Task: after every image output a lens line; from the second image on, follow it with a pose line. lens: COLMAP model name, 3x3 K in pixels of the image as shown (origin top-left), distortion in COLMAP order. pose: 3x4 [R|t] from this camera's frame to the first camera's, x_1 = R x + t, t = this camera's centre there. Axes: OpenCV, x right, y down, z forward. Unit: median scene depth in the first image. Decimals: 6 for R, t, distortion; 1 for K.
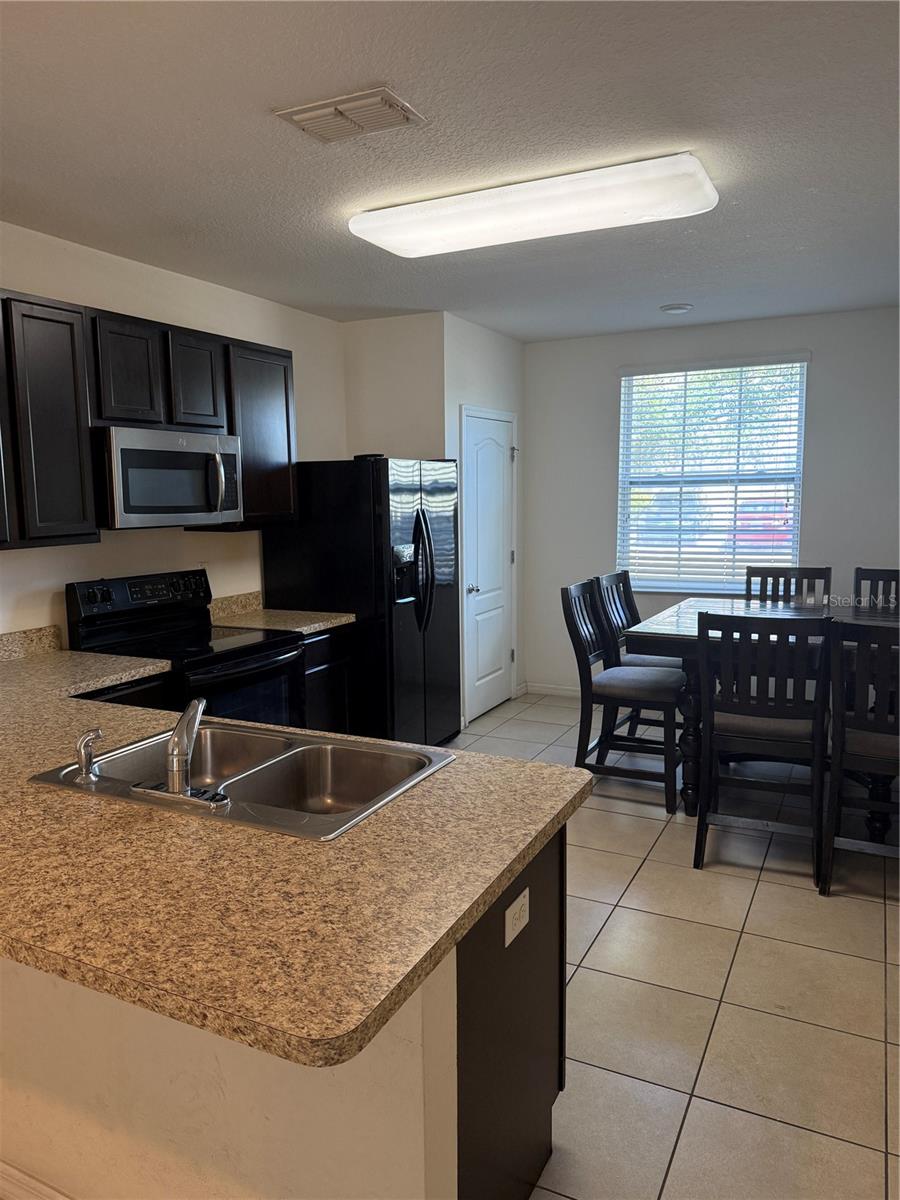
lens RADIAL K [[840.9, 0, 445.0], [0, 840.9, 601.2], [0, 0, 1]] dist [0.138542, -0.225687]
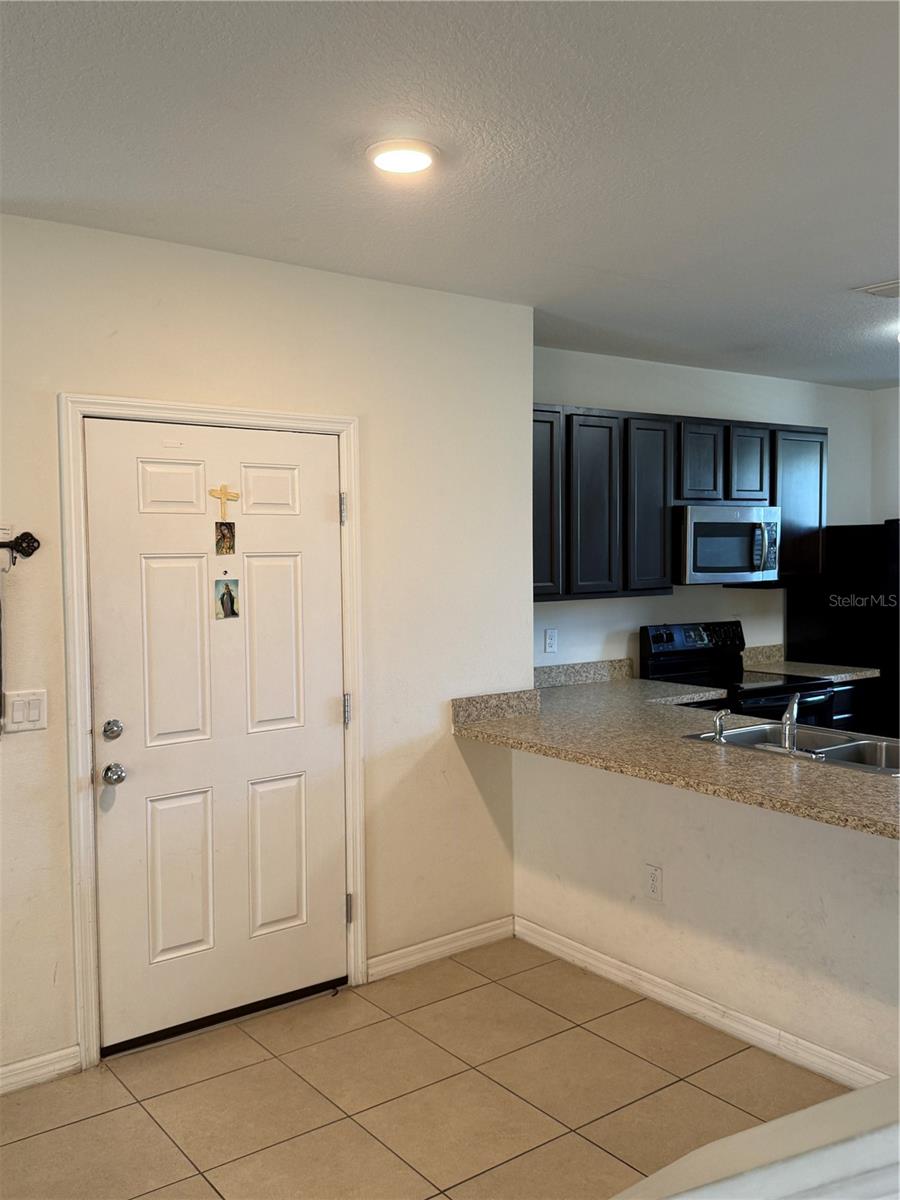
lens RADIAL K [[1033.1, 0, 450.0], [0, 1033.1, 600.0], [0, 0, 1]] dist [0.184596, -0.404372]
pose [[0.895993, 0.026759, -0.443261, -0.007643], [-0.060397, 0.996251, -0.061941, 0.046426], [0.439942, 0.082271, 0.894250, -0.449841]]
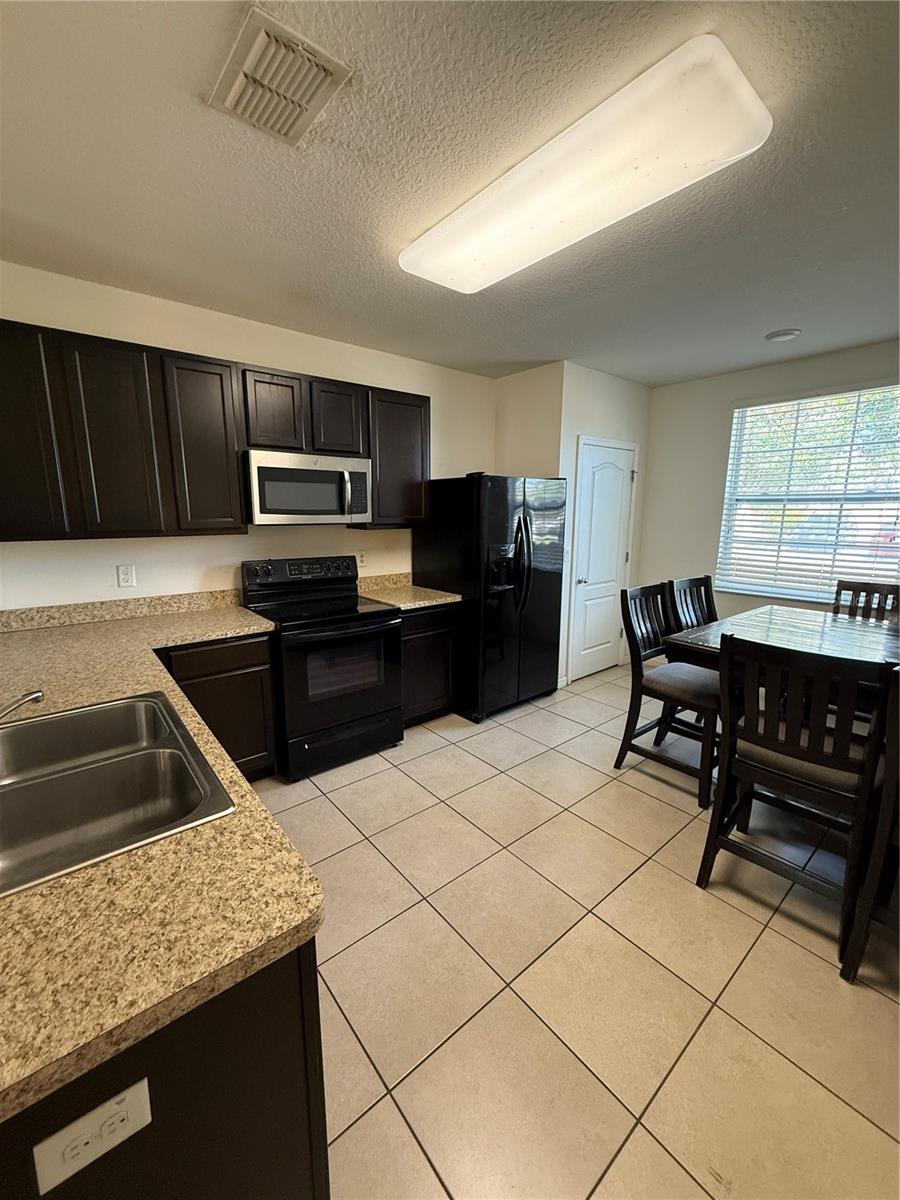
lens RADIAL K [[480.8, 0, 450.2], [0, 480.8, 597.2], [0, 0, 1]] dist [0.008641, 0.000048]
pose [[0.917820, 0.088820, -0.386932, 0.183007], [-0.067955, 0.995416, 0.067306, -0.033998], [0.391137, -0.035481, 0.919648, 0.325242]]
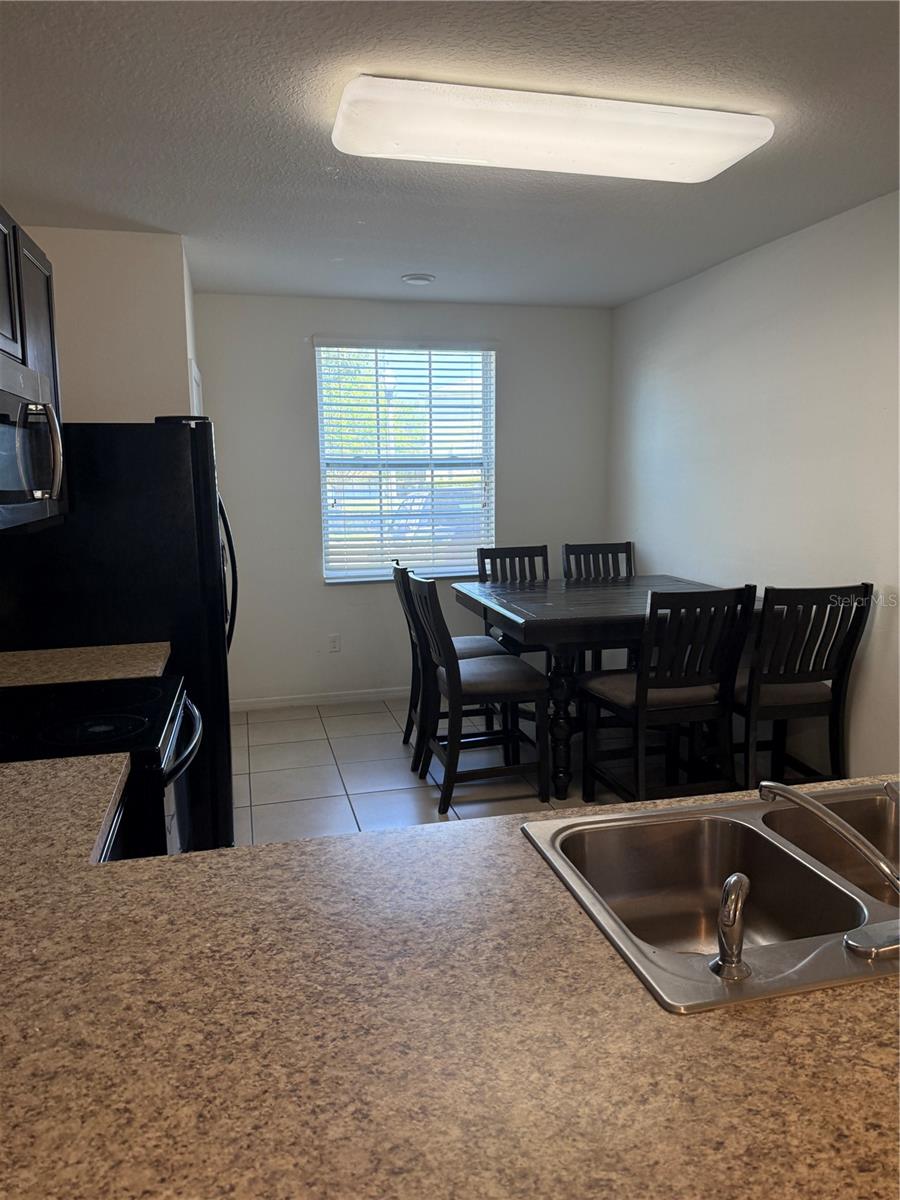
lens RADIAL K [[840.9, 0, 445.0], [0, 840.9, 601.2], [0, 0, 1]] dist [0.138542, -0.225687]
pose [[0.758038, -0.093051, 0.645538, -0.422552], [0.085066, 0.995421, 0.043593, -0.032455], [-0.646639, 0.021868, 0.762483, 0.327427]]
